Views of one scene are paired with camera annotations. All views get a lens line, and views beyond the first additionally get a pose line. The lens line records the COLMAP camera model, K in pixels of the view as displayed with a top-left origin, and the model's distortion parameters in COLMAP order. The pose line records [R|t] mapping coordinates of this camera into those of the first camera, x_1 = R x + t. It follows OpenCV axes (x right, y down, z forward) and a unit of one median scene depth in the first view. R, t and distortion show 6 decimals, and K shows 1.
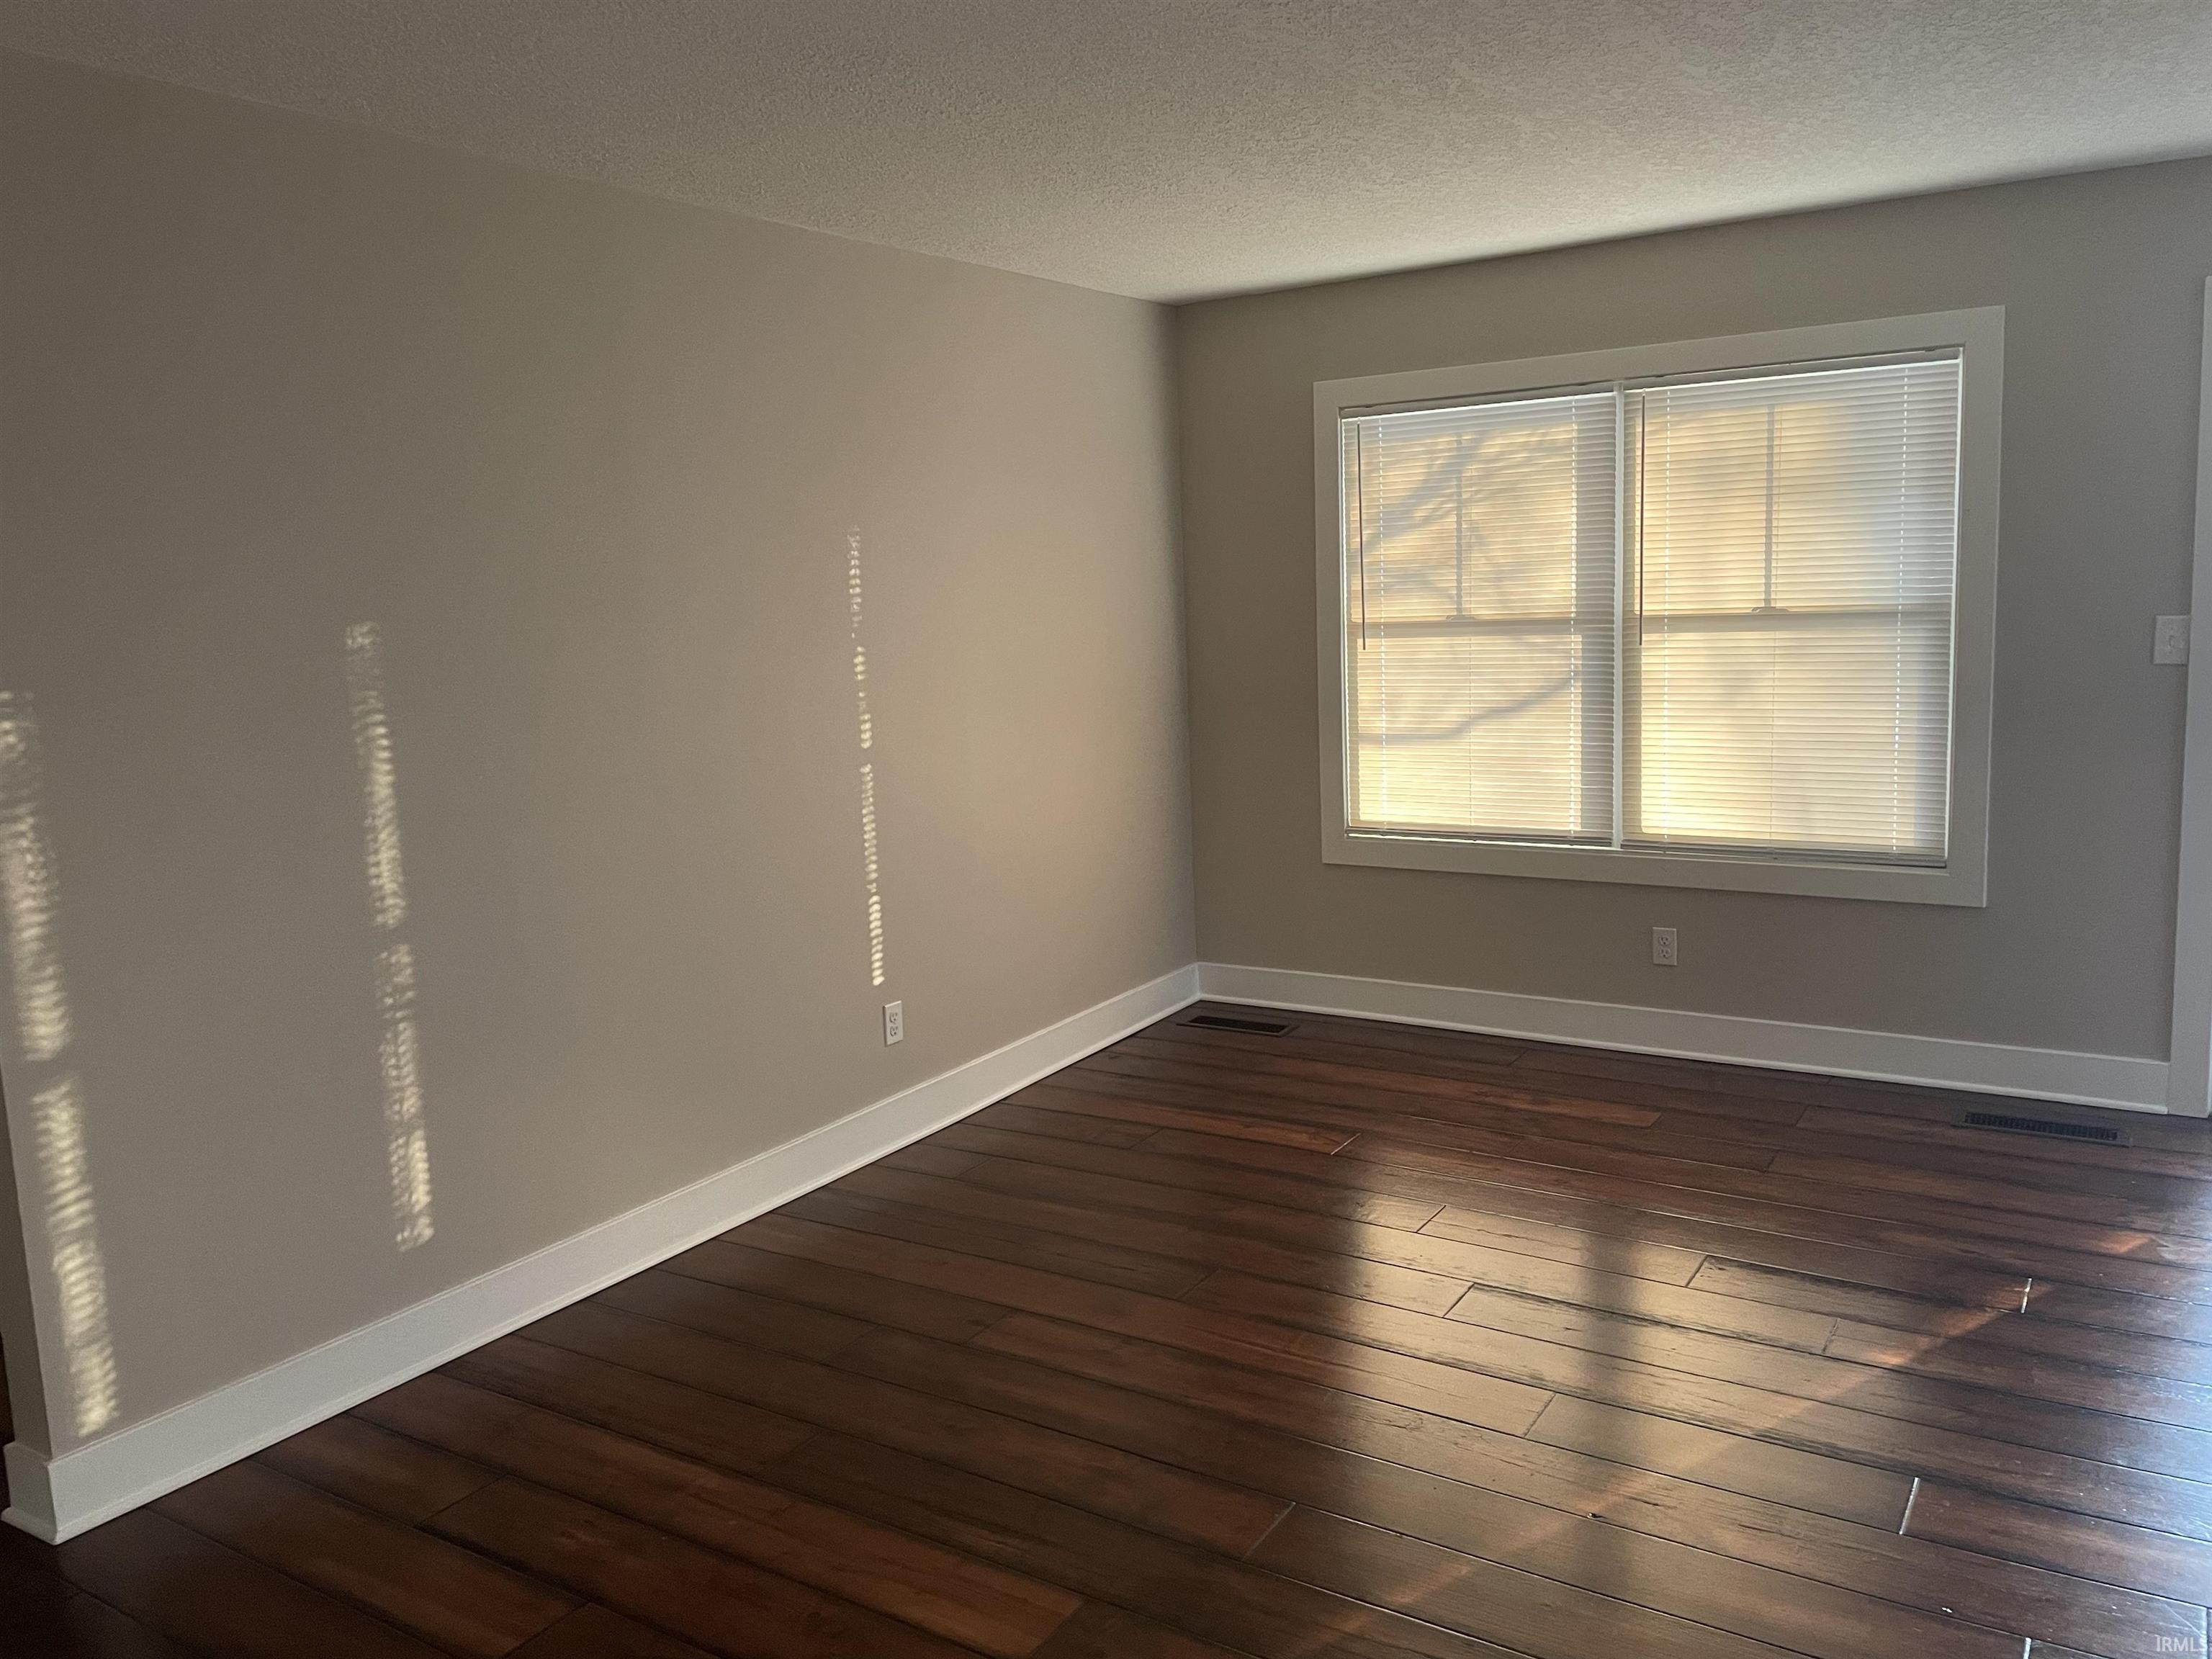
lens RADIAL K [[1686.1, 0, 1113.8], [0, 1686.1, 809.0], [0, 0, 1]] dist [0.091651, -0.099371]
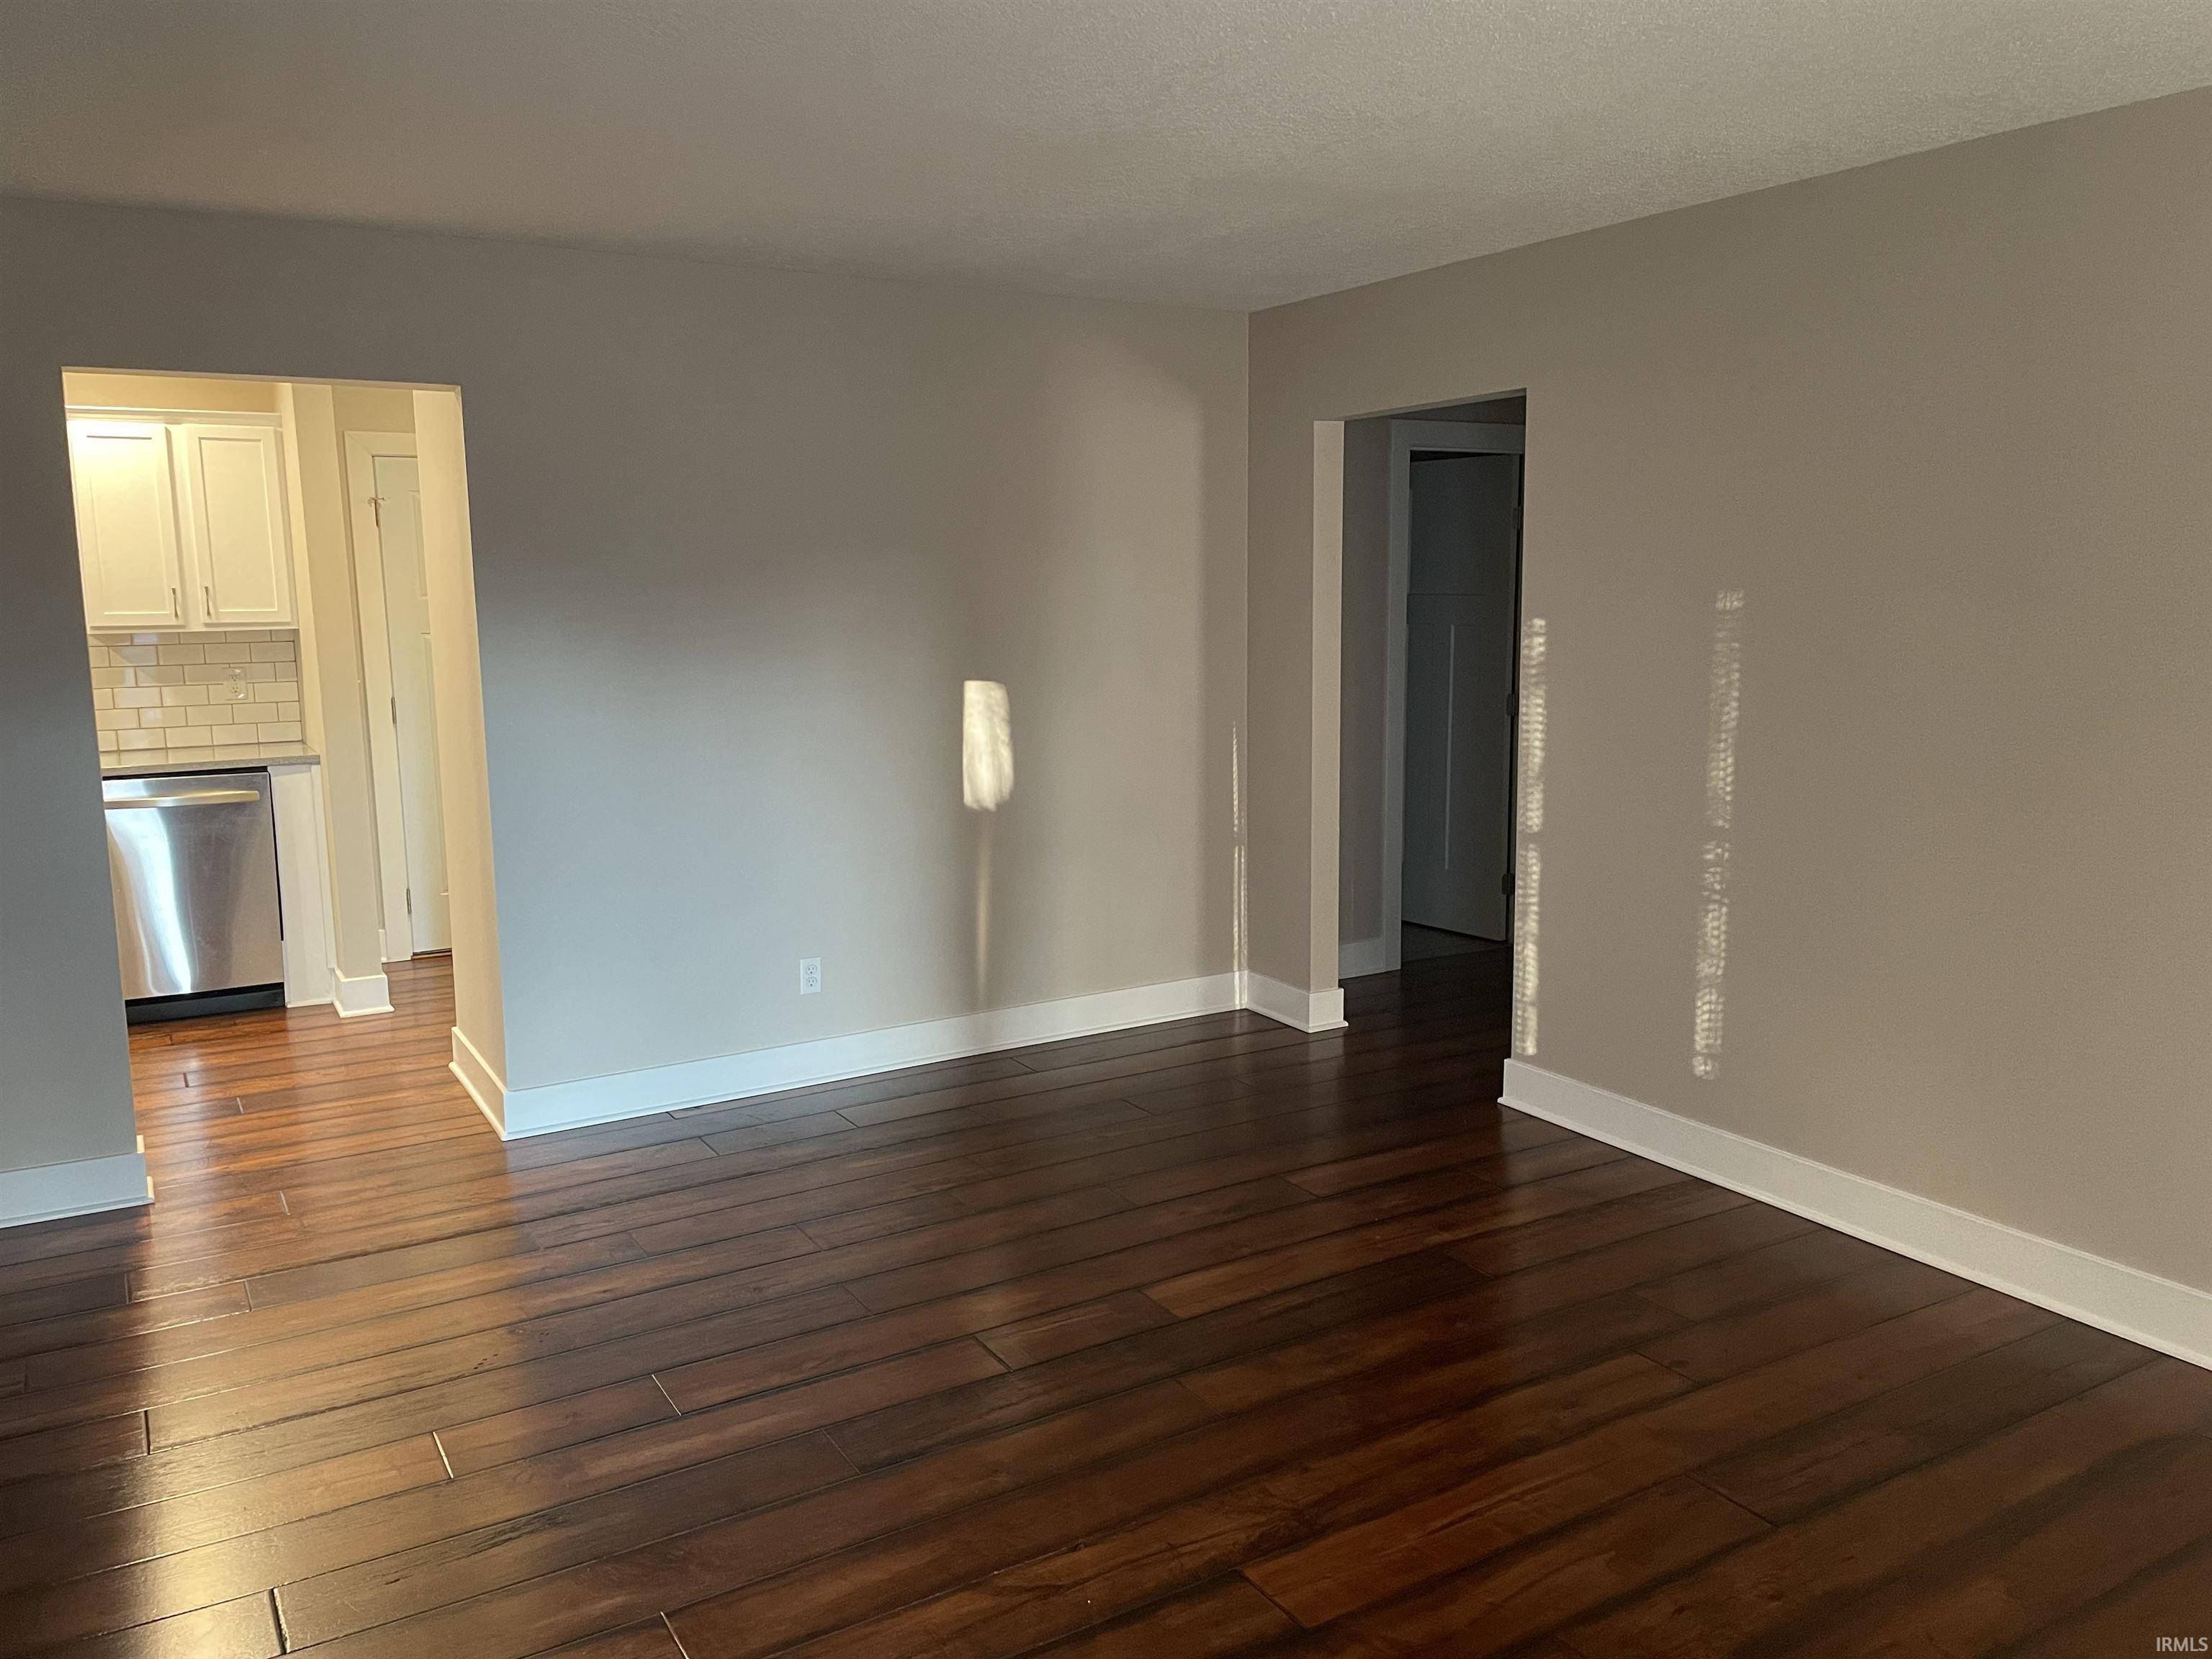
lens RADIAL K [[1686.1, 0, 1105.4], [0, 1686.1, 818.5], [0, 0, 1]] dist [0.091651, -0.099371]
pose [[-0.451862, 0.170726, -0.875599, 0.825241], [-0.093198, 0.967111, 0.236666, -0.181045], [0.887206, 0.188545, -0.421089, 1.038834]]
